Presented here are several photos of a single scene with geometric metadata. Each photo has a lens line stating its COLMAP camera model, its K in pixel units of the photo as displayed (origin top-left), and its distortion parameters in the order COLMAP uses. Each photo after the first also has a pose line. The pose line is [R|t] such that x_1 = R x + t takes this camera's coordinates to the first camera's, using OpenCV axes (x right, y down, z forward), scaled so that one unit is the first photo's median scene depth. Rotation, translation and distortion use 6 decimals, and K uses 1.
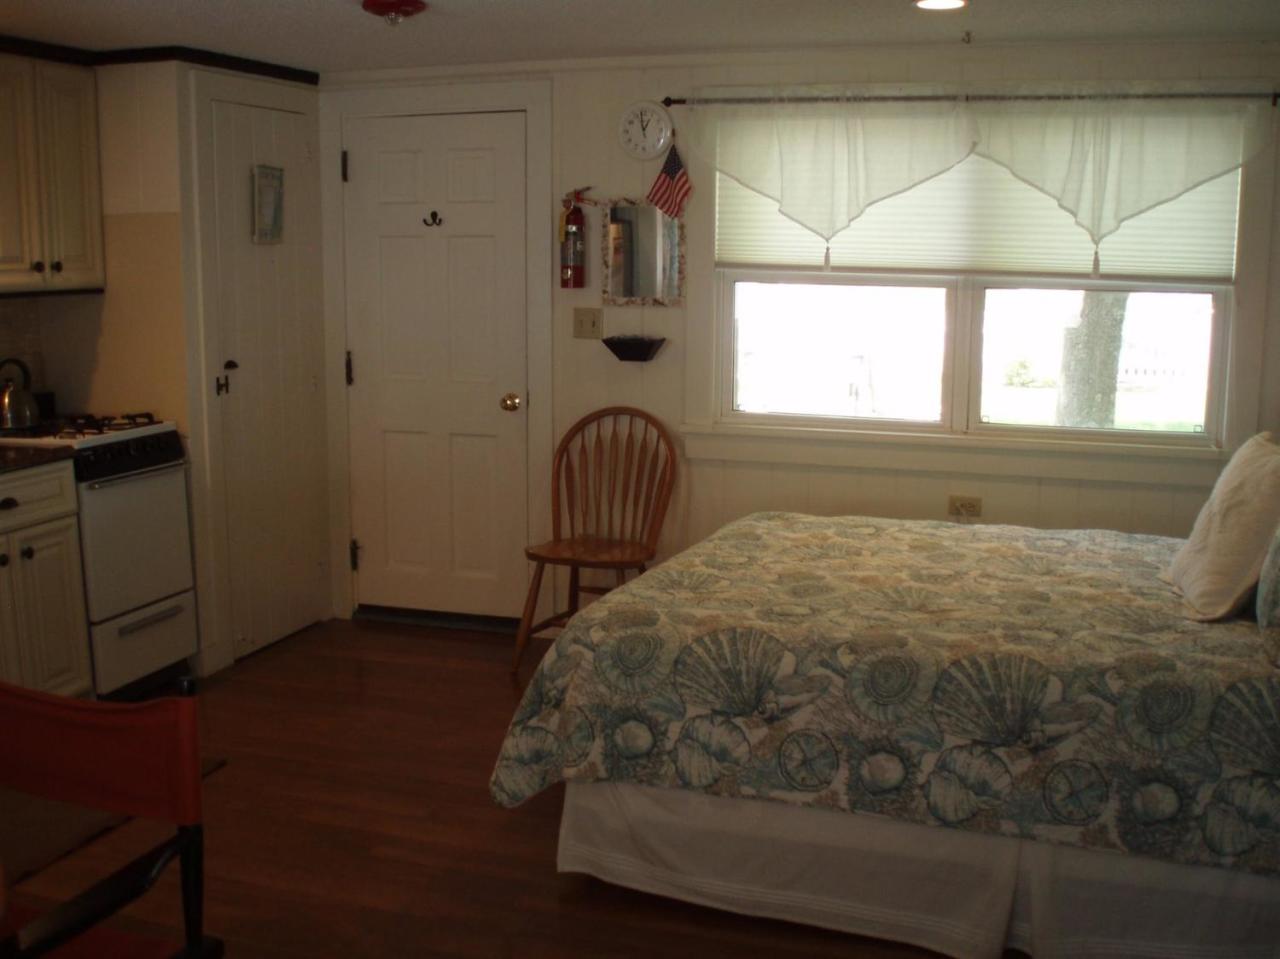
lens RADIAL K [[1370.8, 0, 644.5], [0, 1370.8, 487.6], [0, 0, 1]] dist [-0.120173, 0.000000]
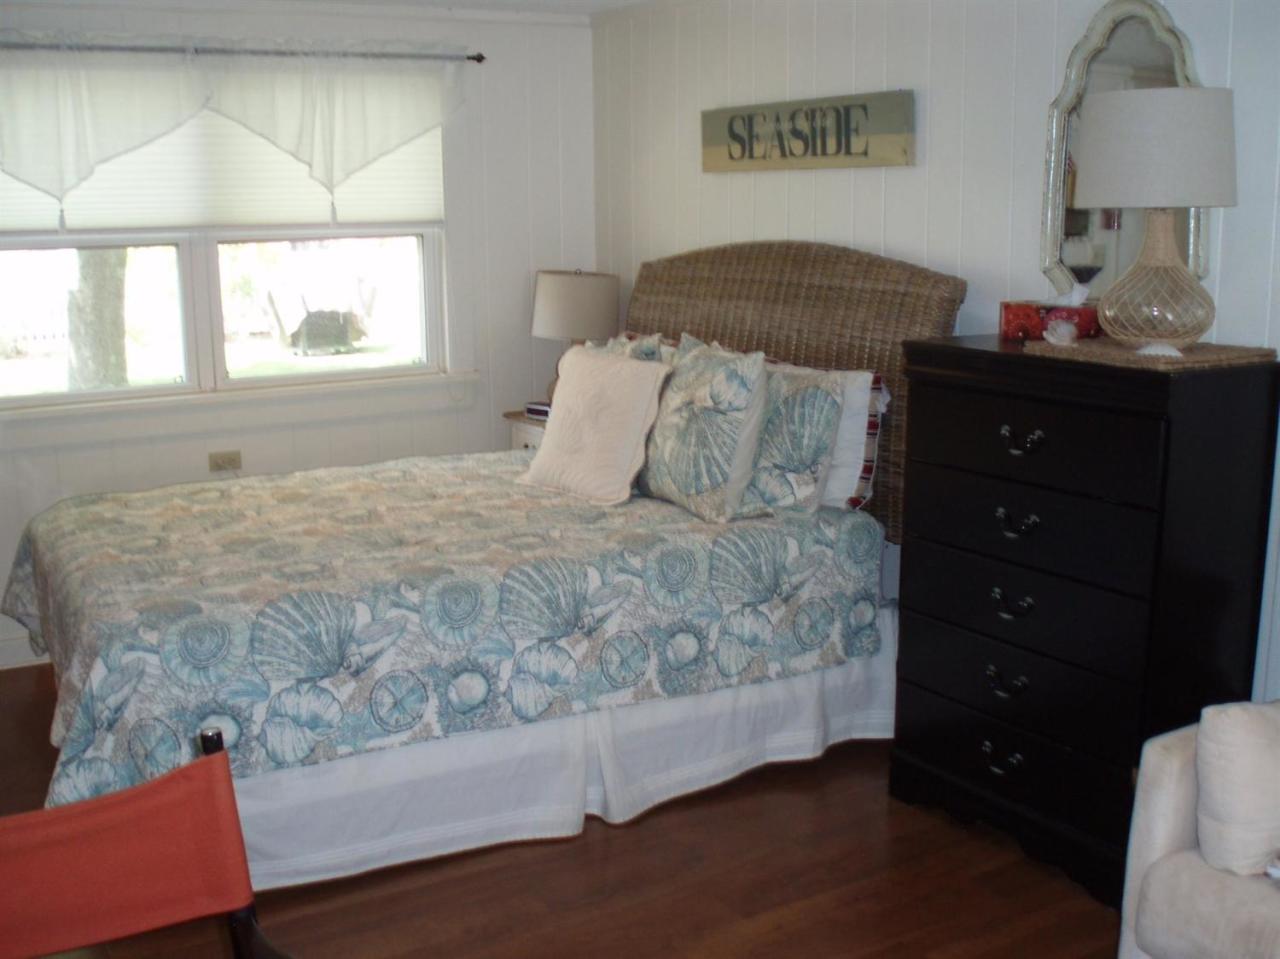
lens RADIAL K [[1370.8, 0, 650.3], [0, 1370.8, 485.2], [0, 0, 1]] dist [-0.120173, 0.000000]
pose [[0.658283, -0.161944, 0.735145, -0.464769], [0.141935, 0.985771, 0.090058, -0.023755], [-0.739269, 0.045059, 0.671901, 0.162363]]
